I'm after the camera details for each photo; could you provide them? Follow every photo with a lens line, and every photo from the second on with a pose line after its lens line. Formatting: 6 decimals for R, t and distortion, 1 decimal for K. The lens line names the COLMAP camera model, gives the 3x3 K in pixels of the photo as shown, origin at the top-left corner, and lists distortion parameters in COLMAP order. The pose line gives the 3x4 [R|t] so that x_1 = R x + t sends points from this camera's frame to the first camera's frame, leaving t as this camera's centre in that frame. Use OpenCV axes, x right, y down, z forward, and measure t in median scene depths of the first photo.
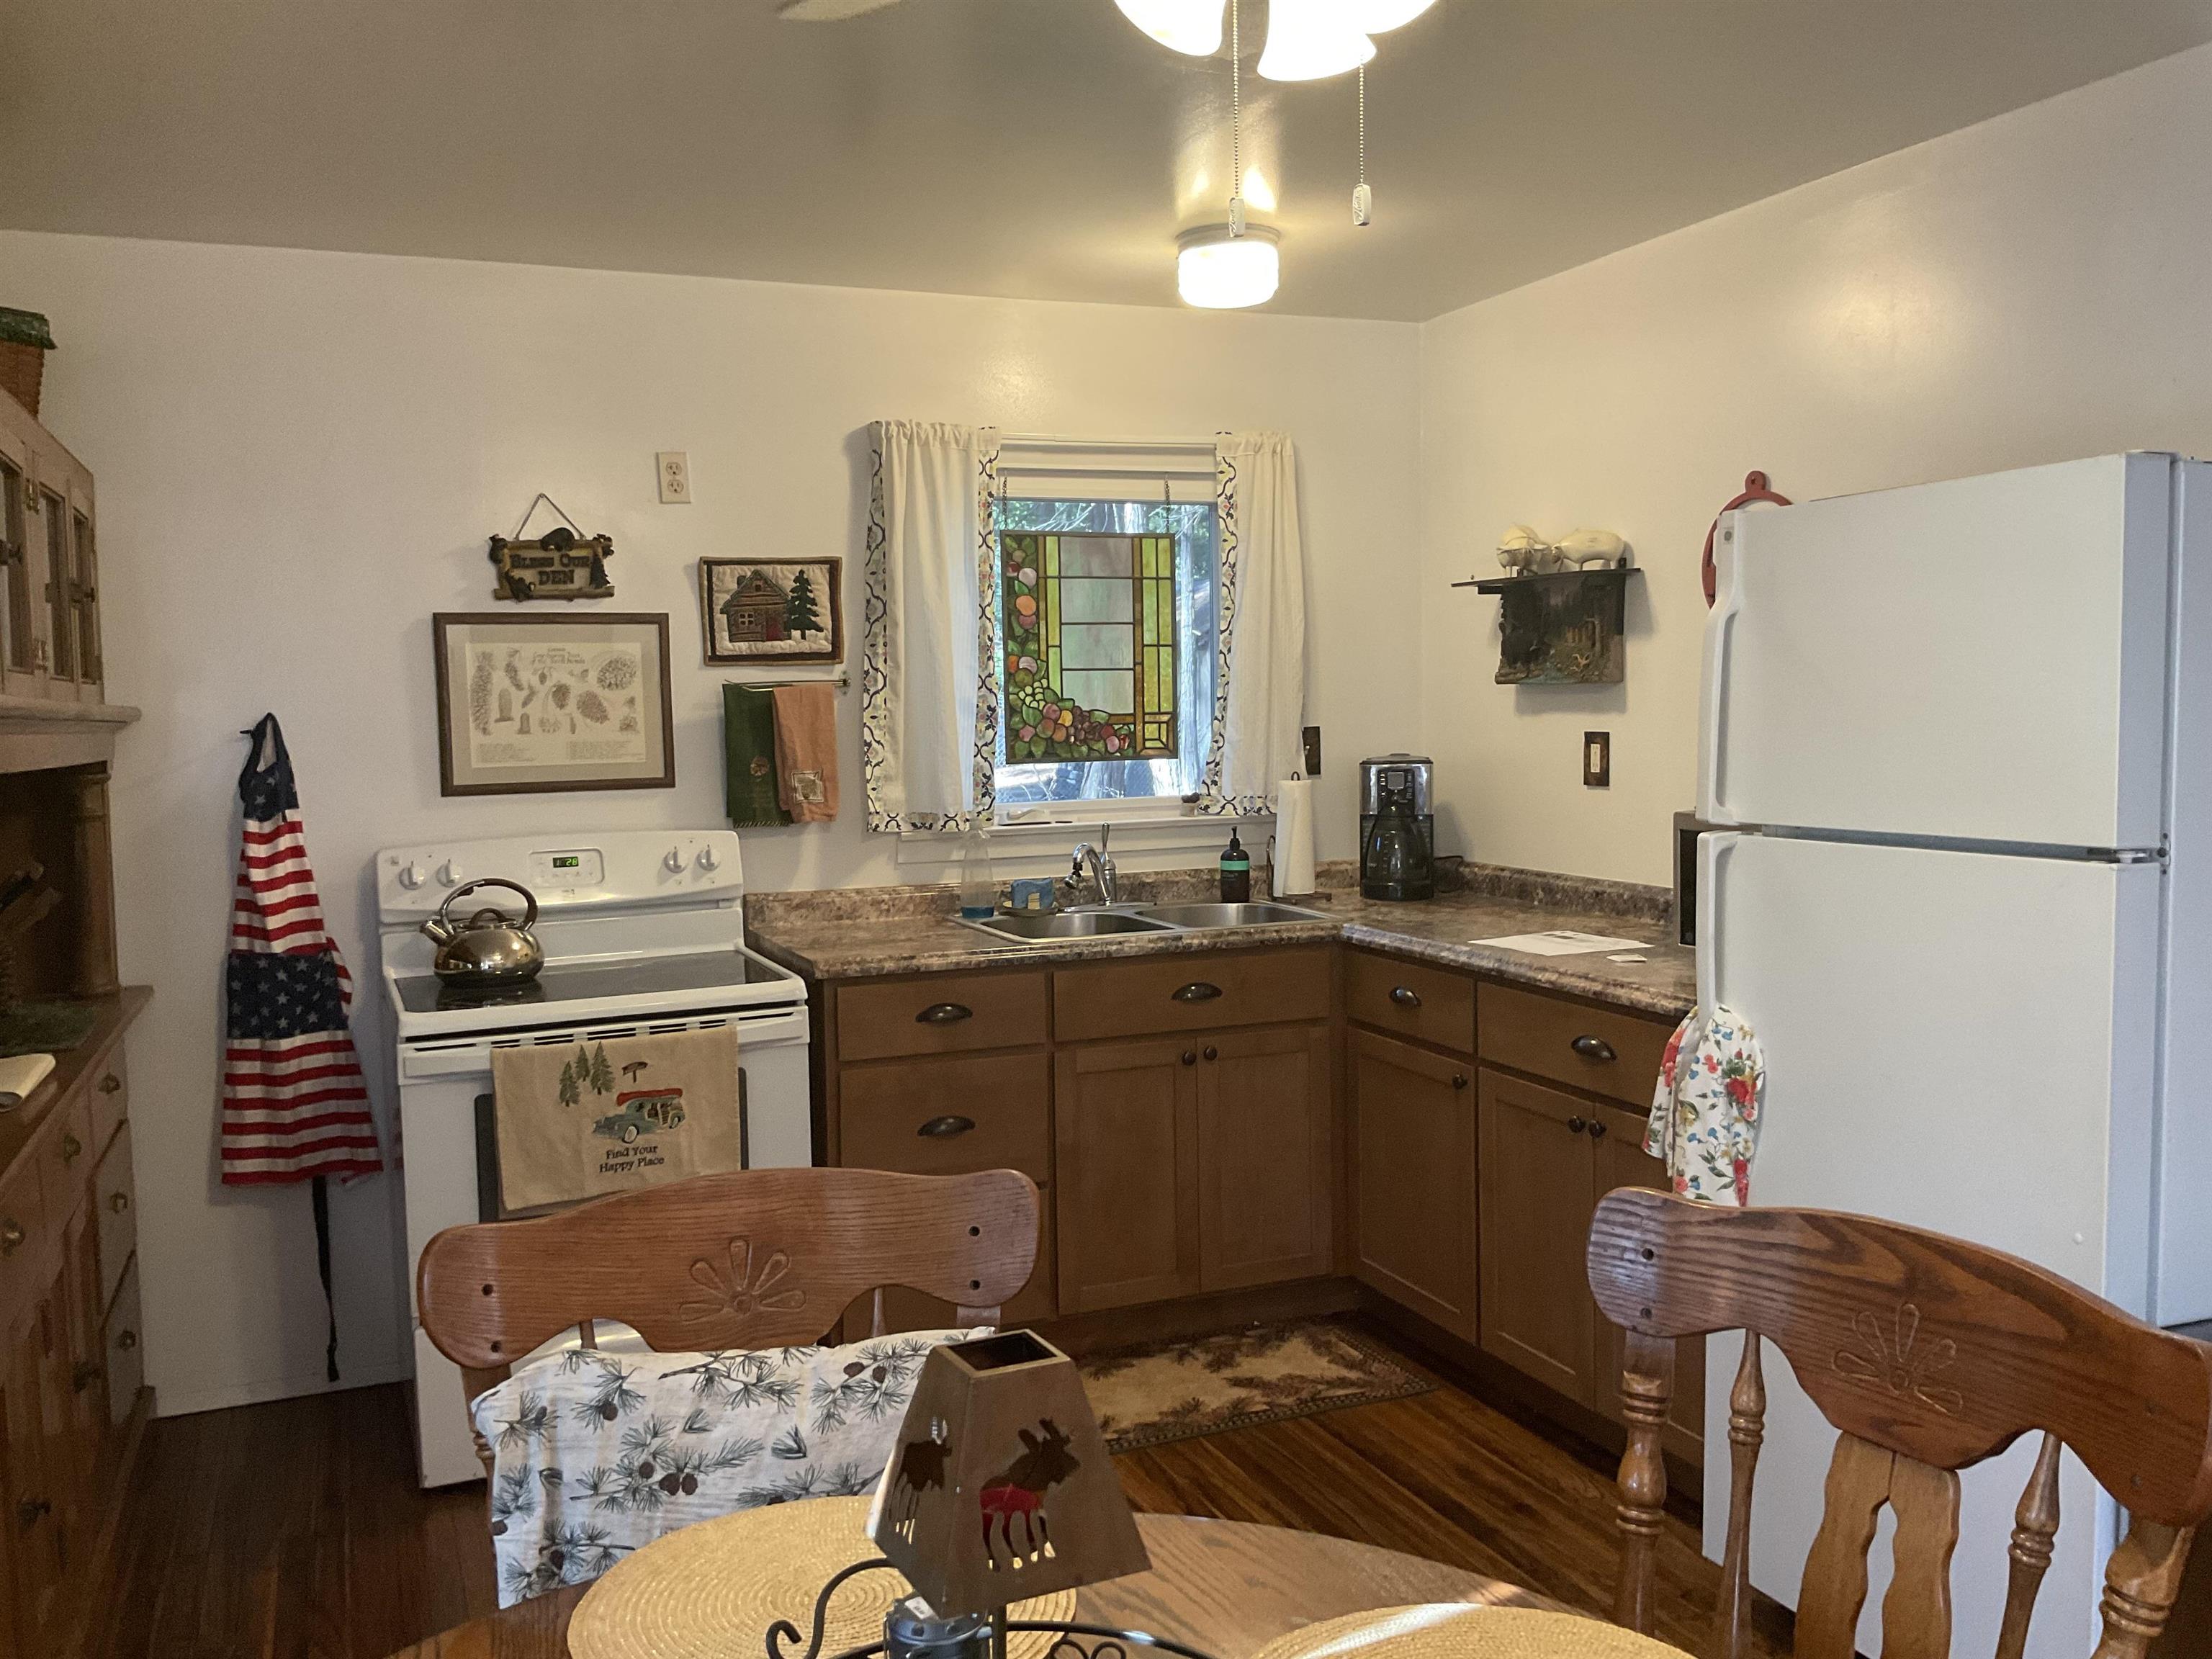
lens RADIAL K [[1811.8, 0, 1099.0], [0, 1811.8, 830.5], [0, 0, 1]] dist [0.123699, -0.276888]
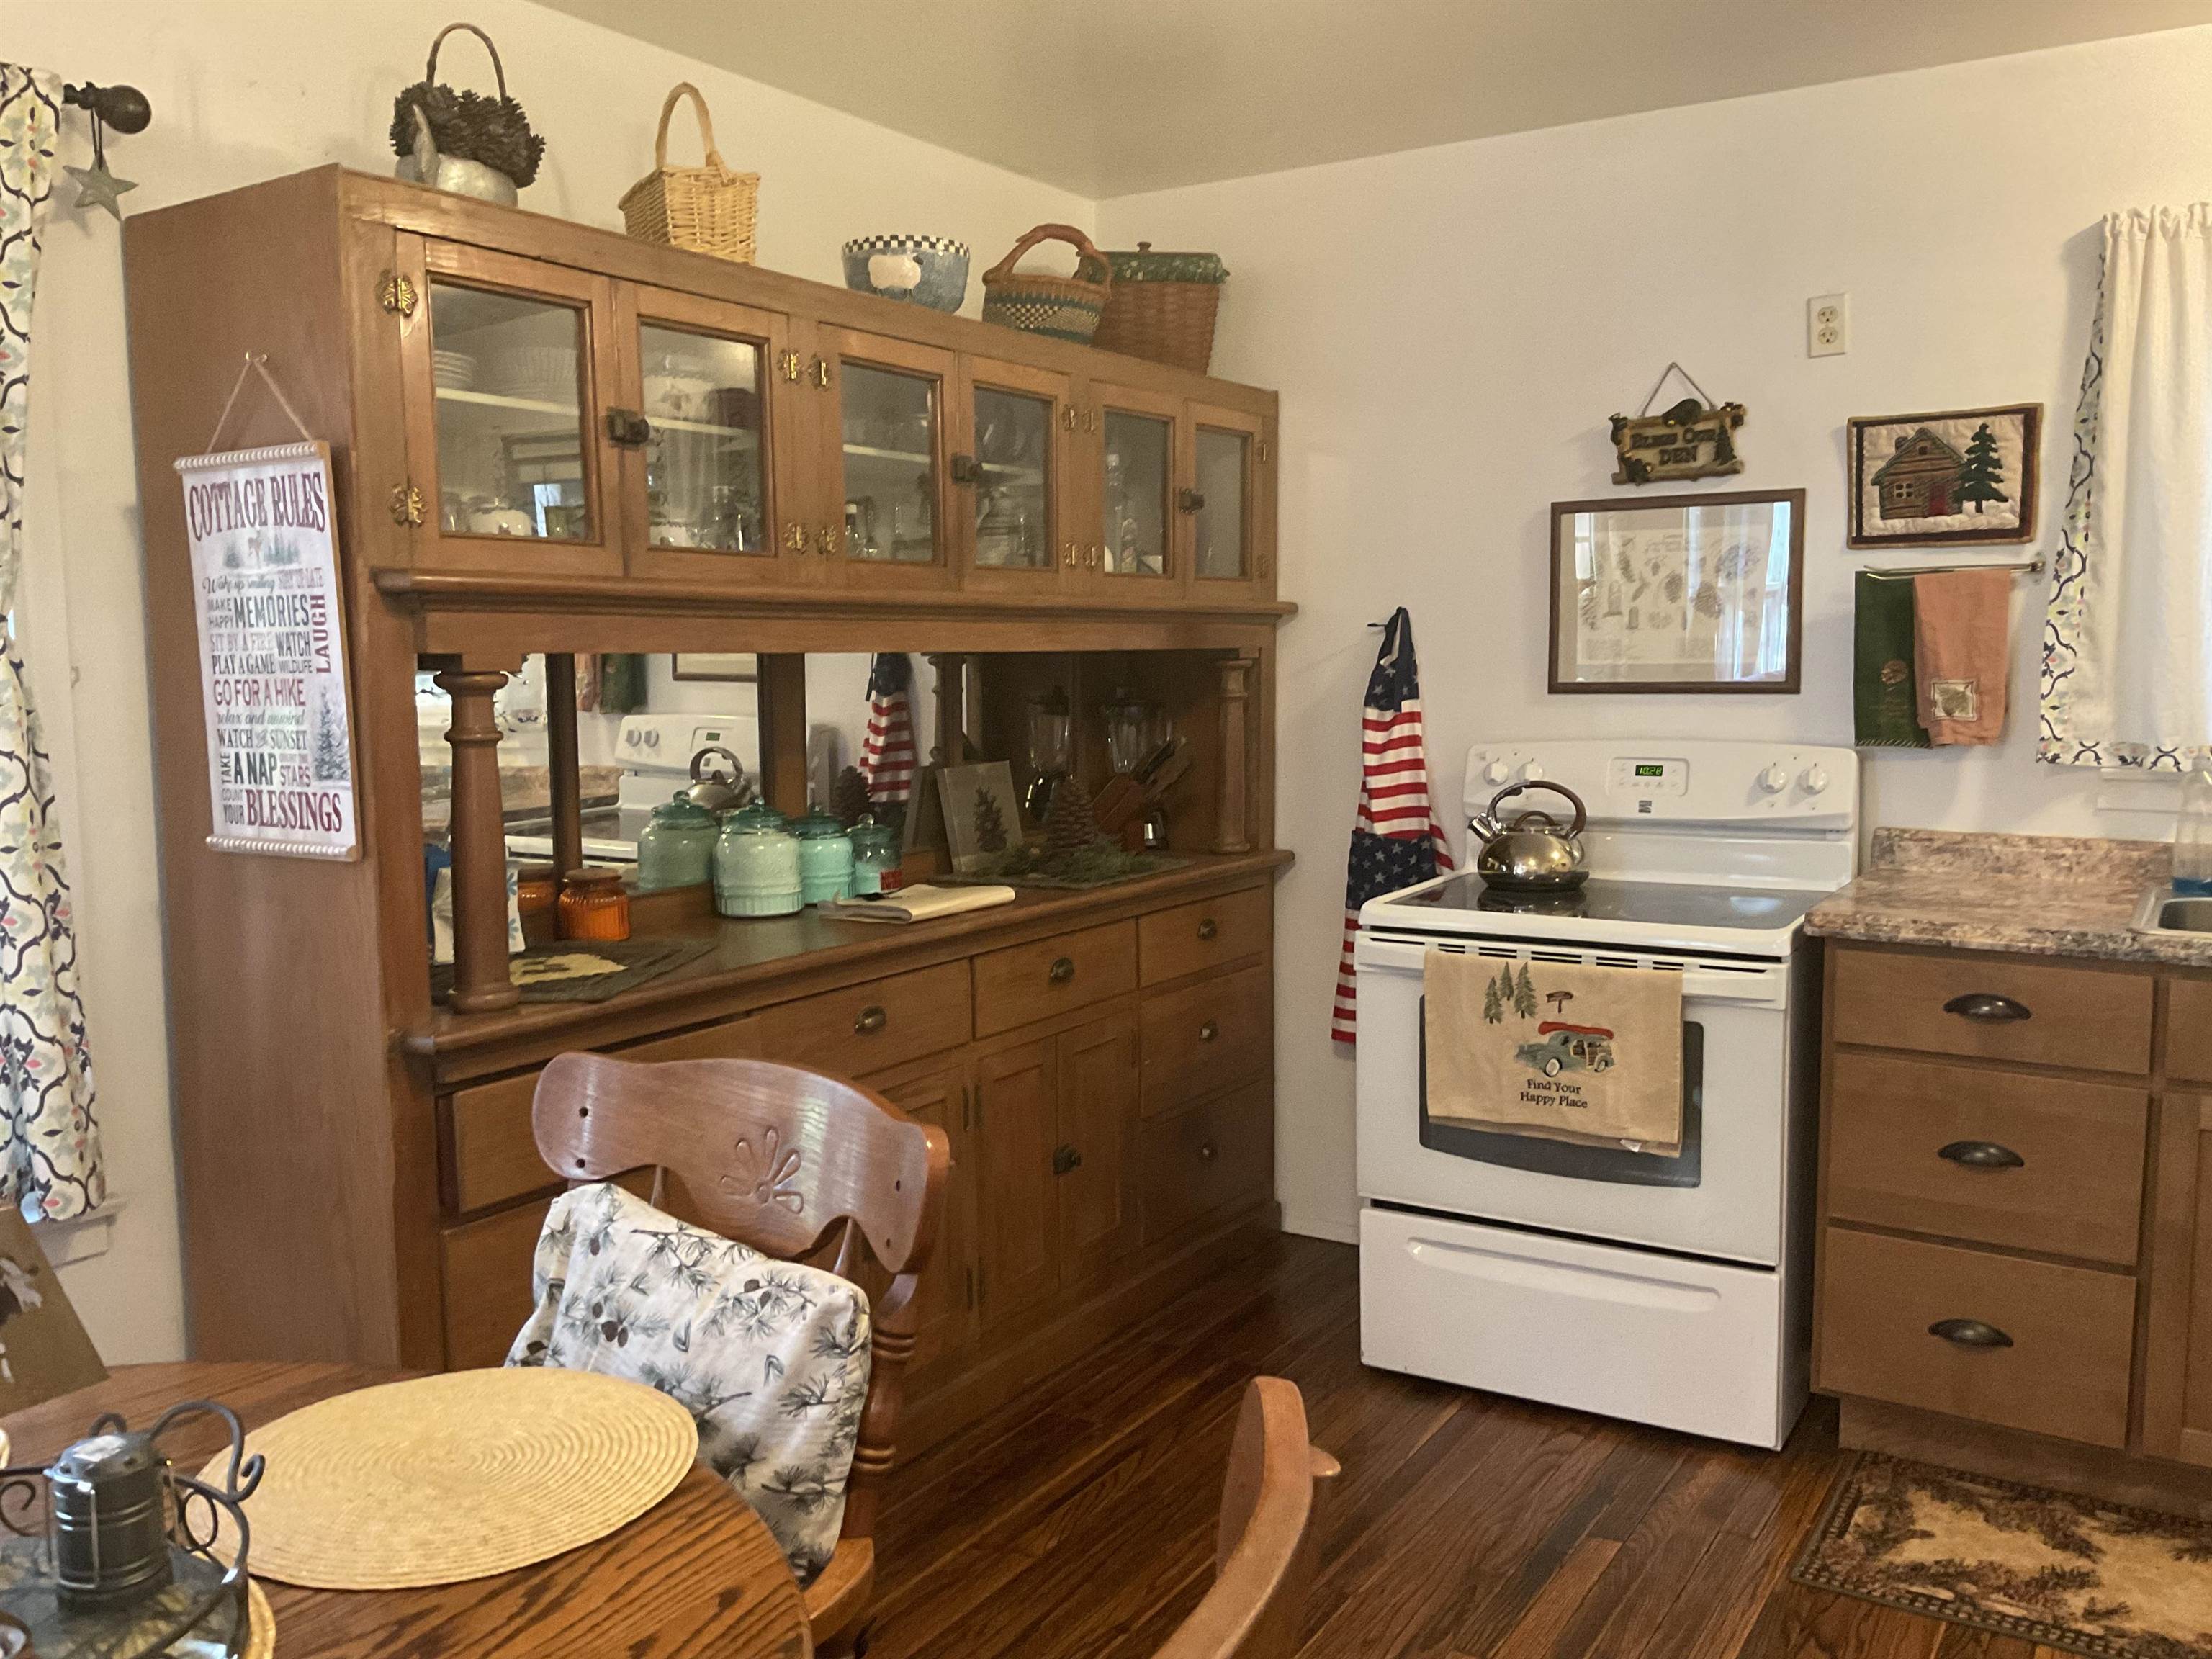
lens RADIAL K [[1811.8, 0, 1099.0], [0, 1811.8, 830.5], [0, 0, 1]] dist [0.123699, -0.276888]
pose [[0.569647, 0.102519, -0.815470, 0.300726], [-0.058361, 0.994731, 0.084288, -0.013951], [0.819814, -0.000423, 0.572629, 0.249164]]
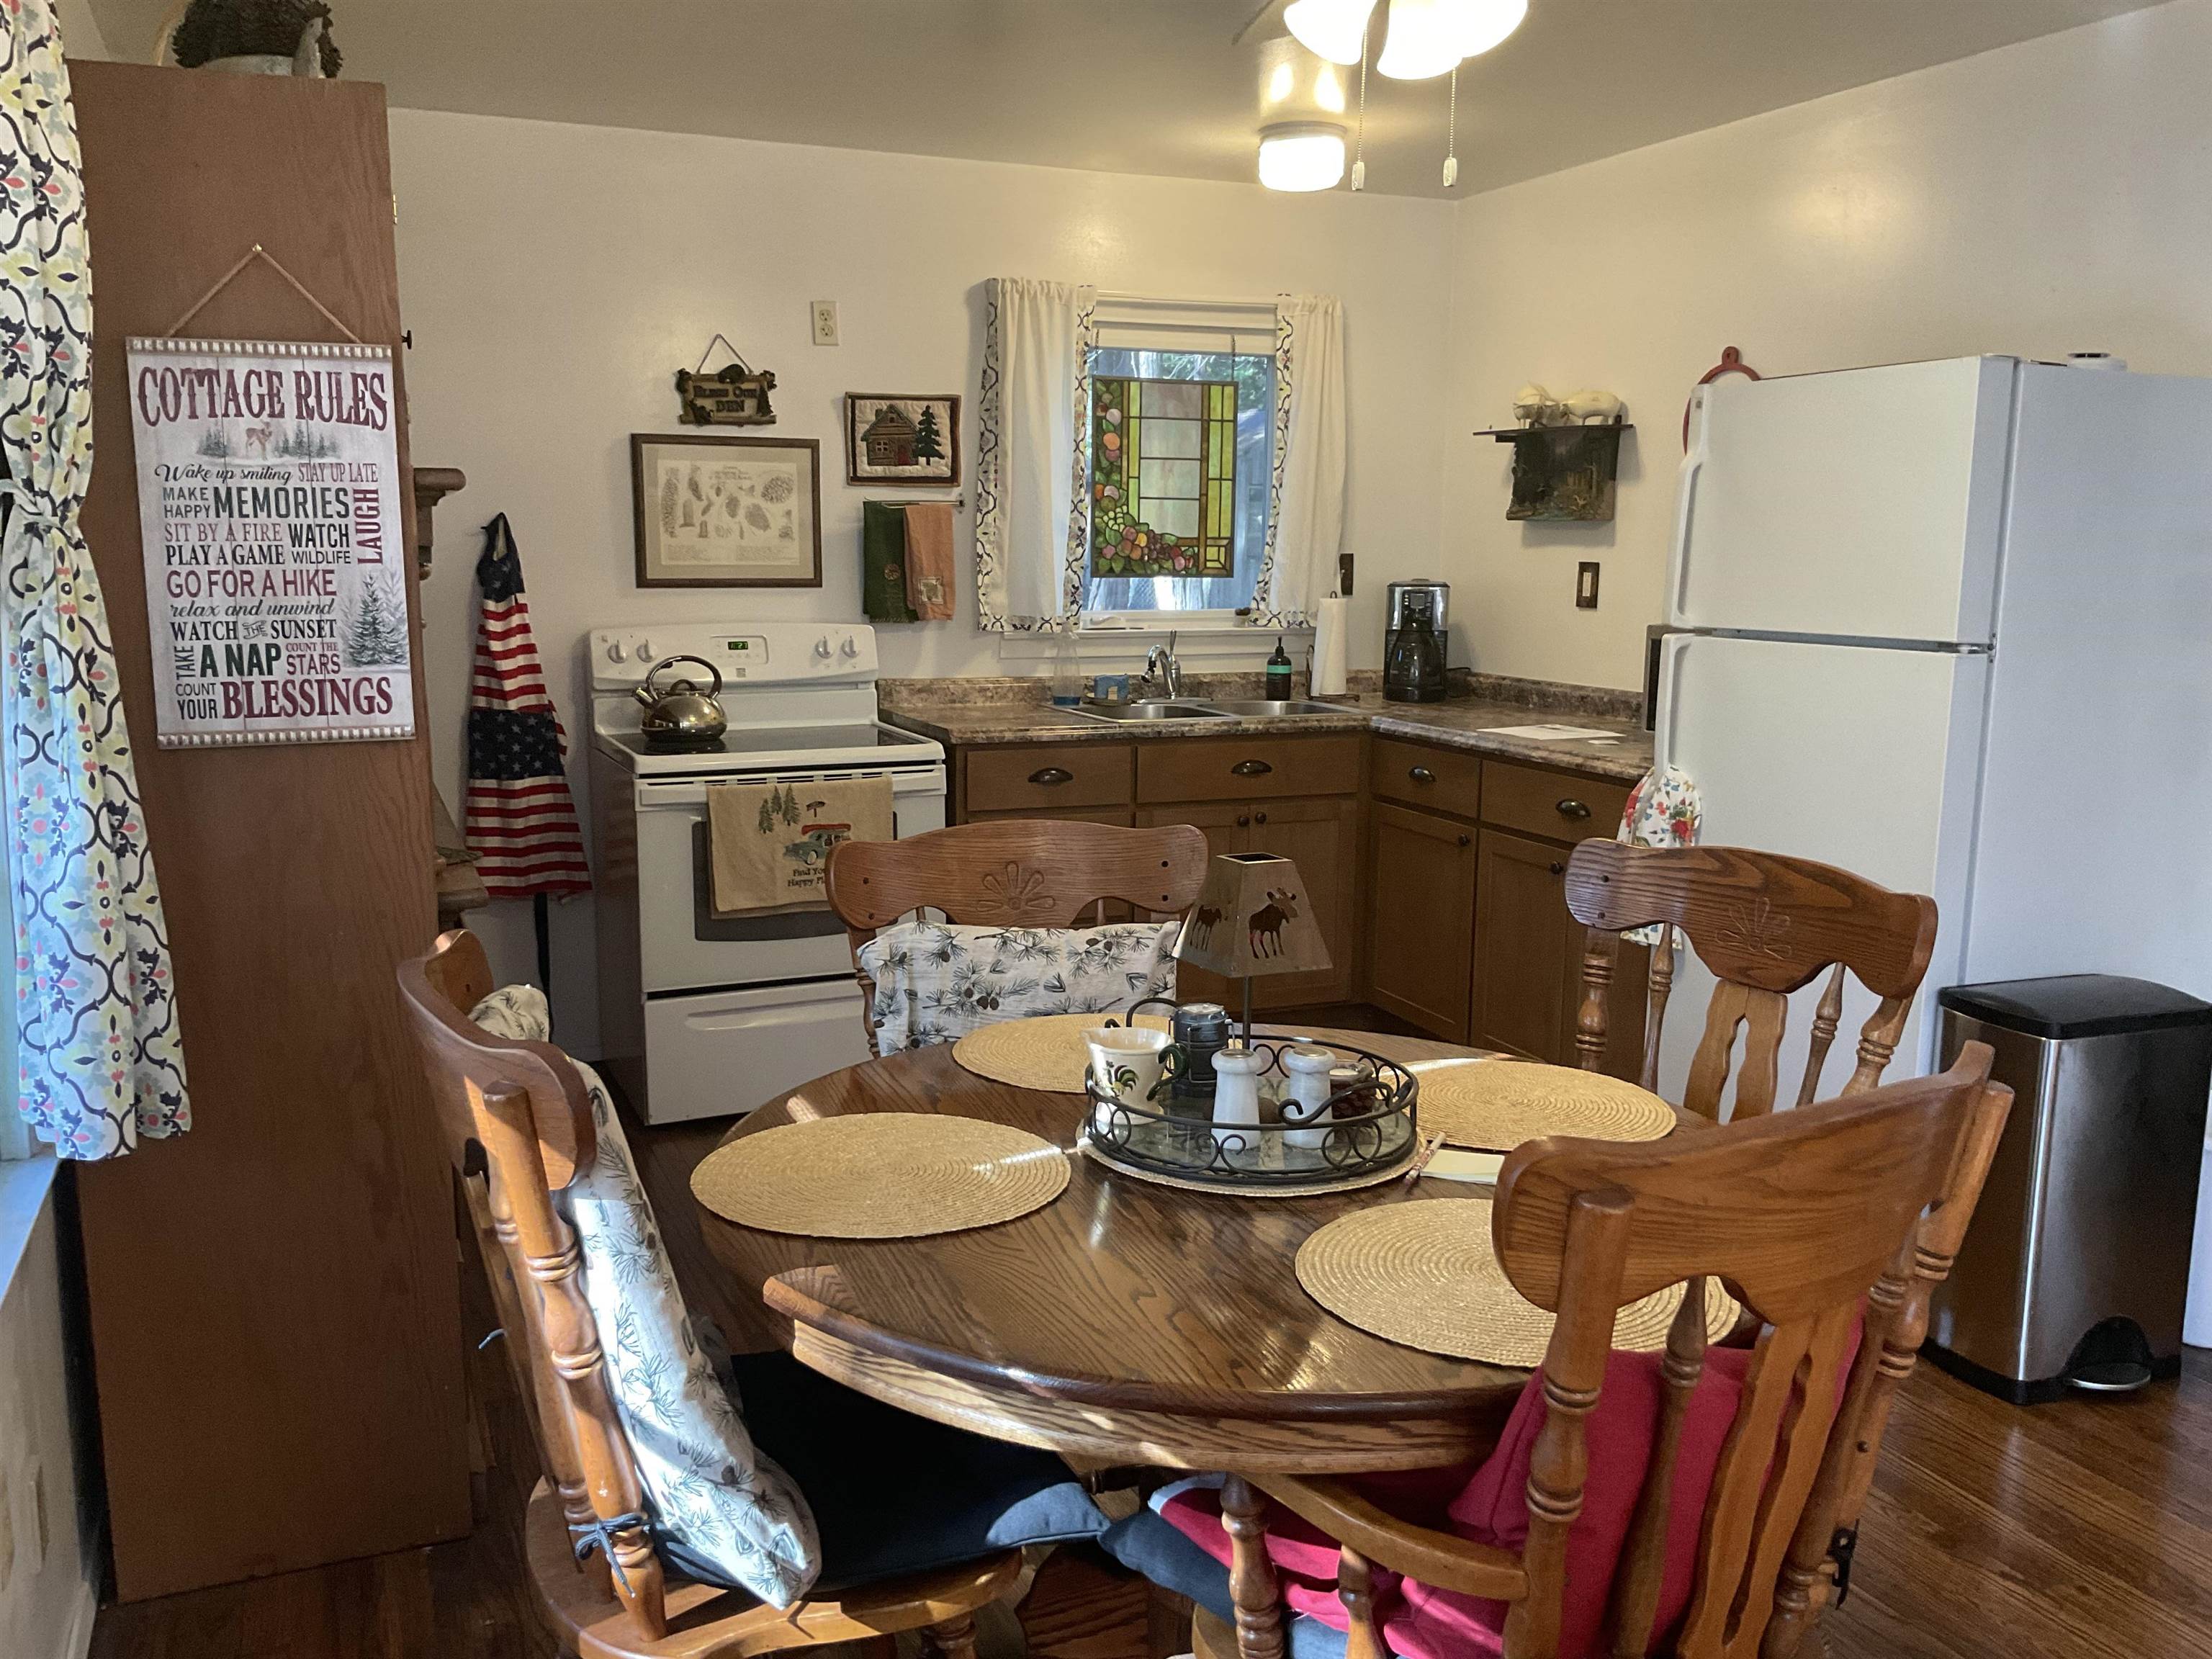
lens RADIAL K [[1811.8, 0, 1099.0], [0, 1811.8, 830.5], [0, 0, 1]] dist [0.123699, -0.276888]
pose [[0.999566, 0.027309, 0.011069, -0.061323], [-0.028184, 0.995672, 0.088558, 0.025701], [-0.008603, -0.088831, 0.996010, -0.221694]]
